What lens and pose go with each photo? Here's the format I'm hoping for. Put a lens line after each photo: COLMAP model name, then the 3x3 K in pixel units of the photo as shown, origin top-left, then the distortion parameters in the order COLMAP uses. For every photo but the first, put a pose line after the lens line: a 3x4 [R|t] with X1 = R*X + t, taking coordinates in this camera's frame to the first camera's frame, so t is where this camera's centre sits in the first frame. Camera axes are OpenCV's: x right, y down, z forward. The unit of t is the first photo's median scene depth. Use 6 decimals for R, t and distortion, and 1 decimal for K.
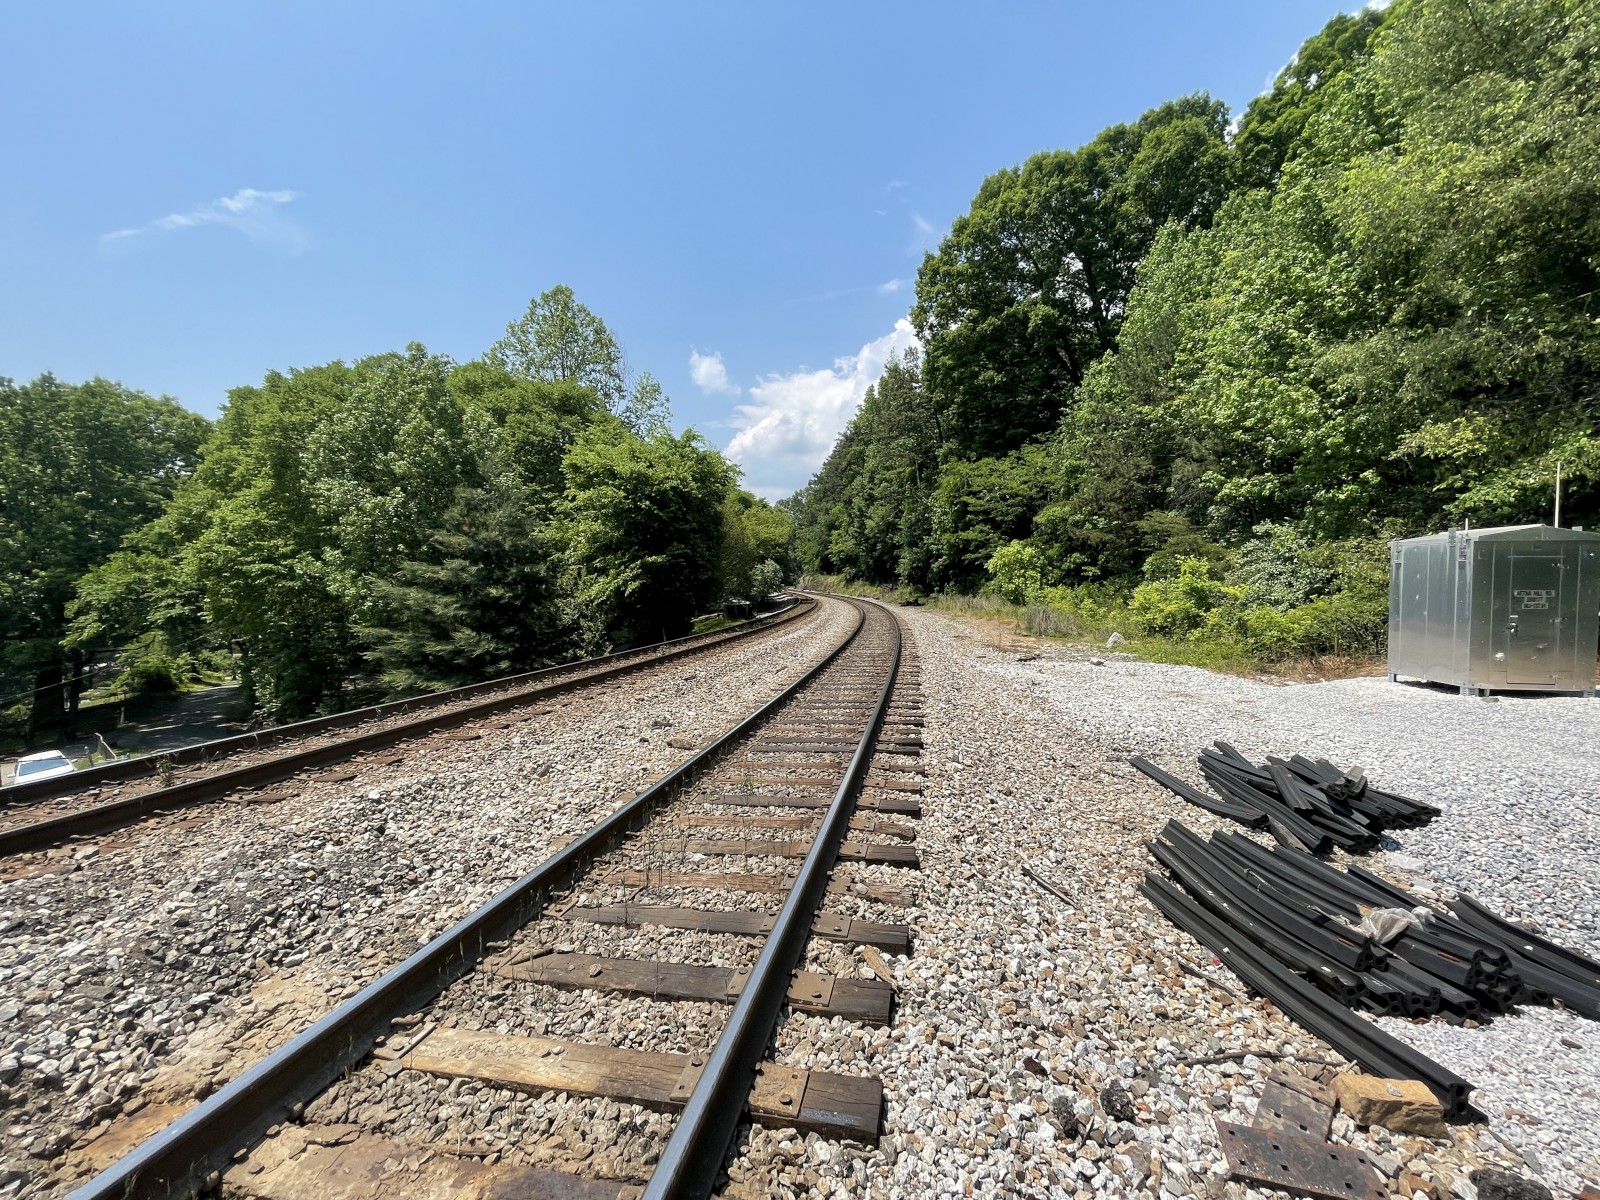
lens RADIAL K [[639.8, 0, 800.0], [0, 639.8, 600.0], [0, 0, 1]] dist [-0.000682, -0.000065]
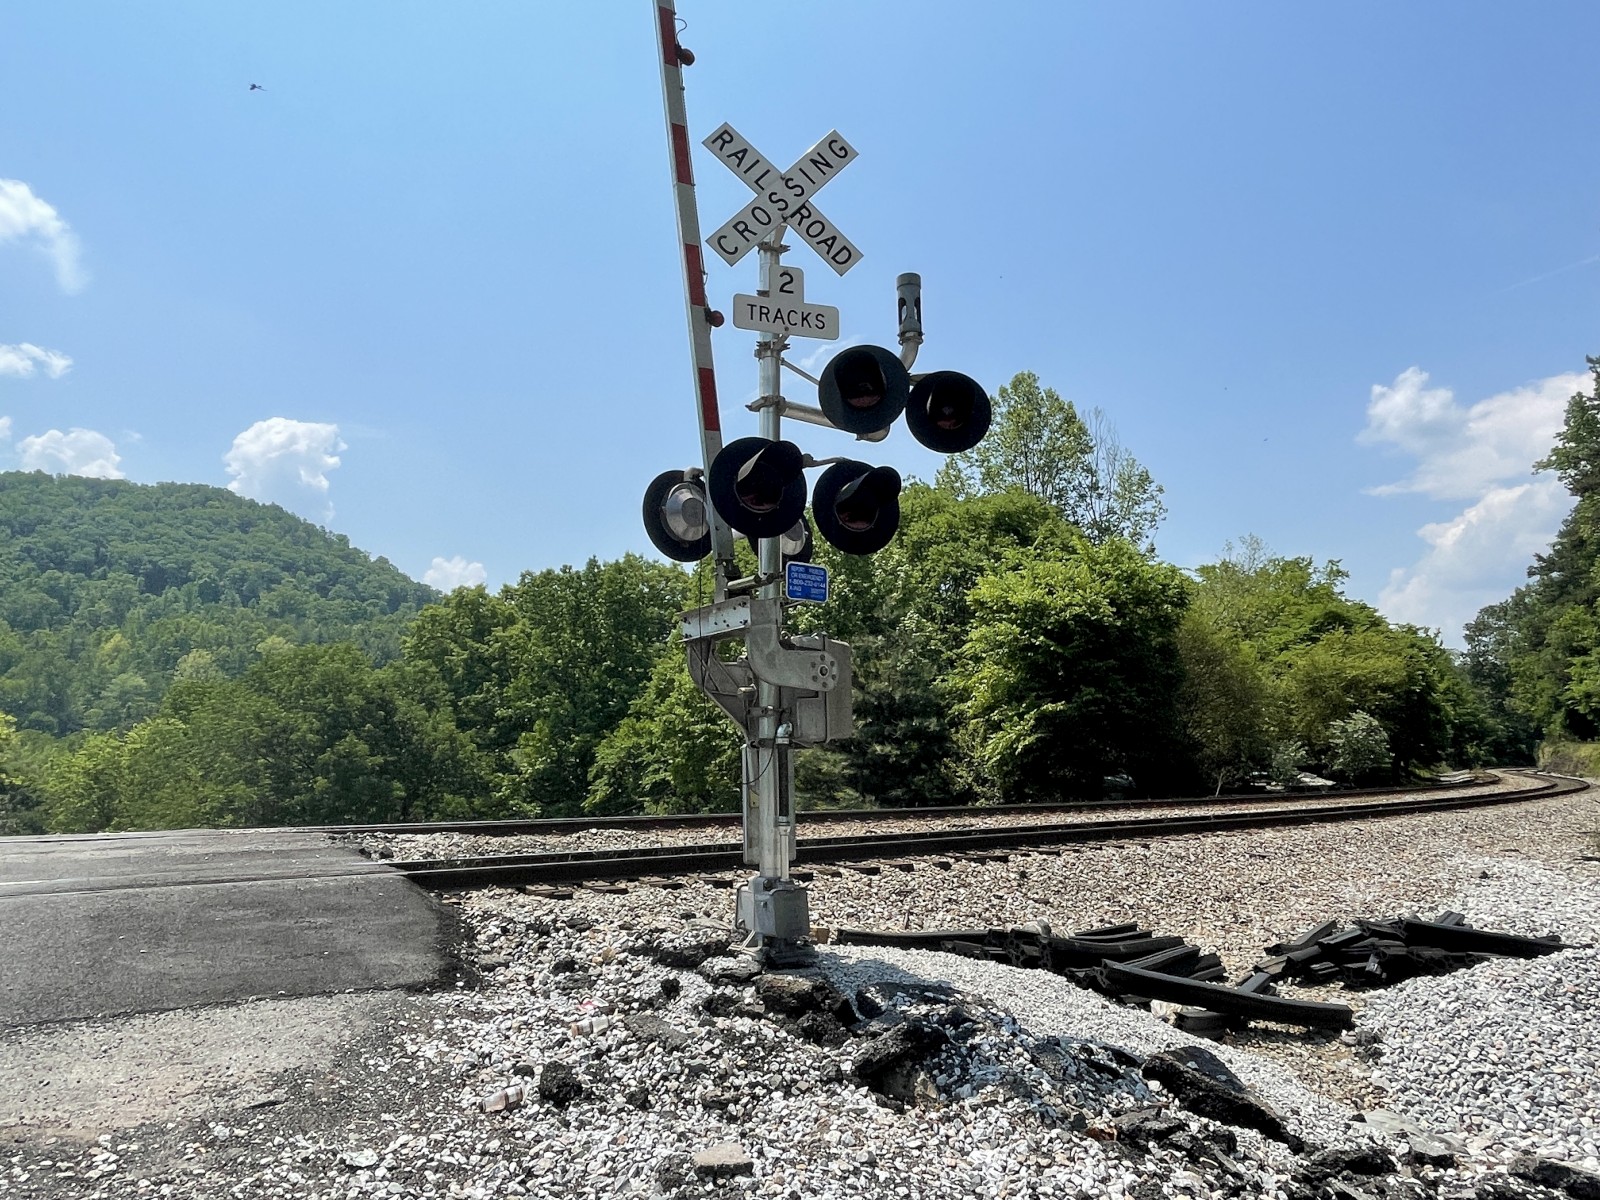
lens RADIAL K [[943.6, 0, 800.0], [0, 943.6, 600.0], [0, 0, 1]] dist [-0.002082, -0.000133]
pose [[0.793955, -0.094057, -0.600657, 0.146986], [-0.021566, 0.982982, -0.182432, 0.015382], [0.607594, 0.157797, 0.778415, -0.075479]]
